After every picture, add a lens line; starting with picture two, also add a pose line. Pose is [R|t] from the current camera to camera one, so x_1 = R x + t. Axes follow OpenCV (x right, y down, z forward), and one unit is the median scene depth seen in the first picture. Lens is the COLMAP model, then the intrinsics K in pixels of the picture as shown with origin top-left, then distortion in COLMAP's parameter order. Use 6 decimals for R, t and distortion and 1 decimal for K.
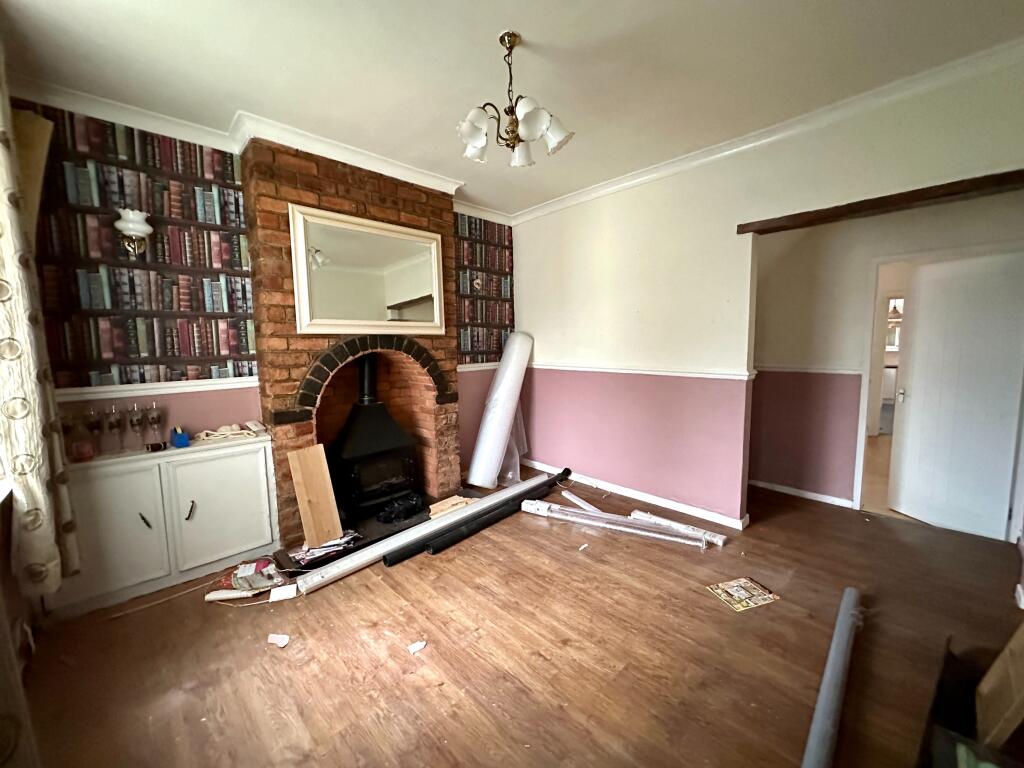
lens RADIAL K [[410.7, 0, 512.9], [0, 410.7, 383.7], [0, 0, 1]] dist [-0.001220, 0.000040]
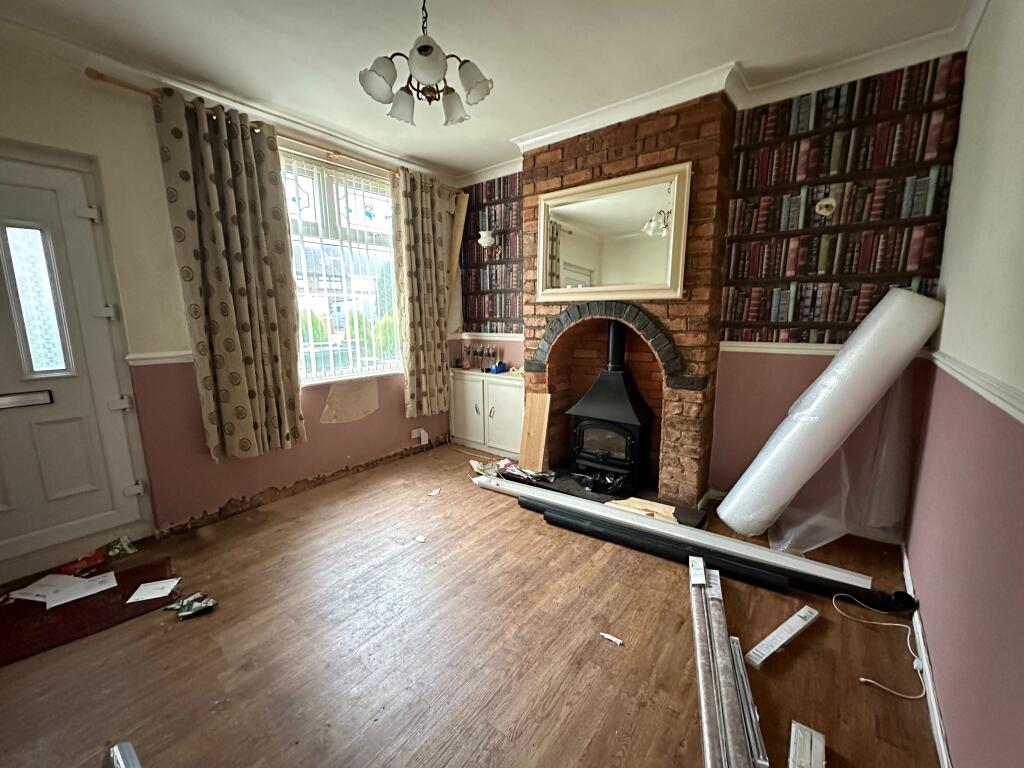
lens RADIAL K [[410.7, 0, 512.9], [0, 410.7, 383.7], [0, 0, 1]] dist [-0.001220, 0.000040]
pose [[0.119959, 0.181435, -0.976059, 0.733096], [-0.095247, 0.980727, 0.170597, -0.083181], [0.988199, 0.072502, 0.134929, 0.772386]]
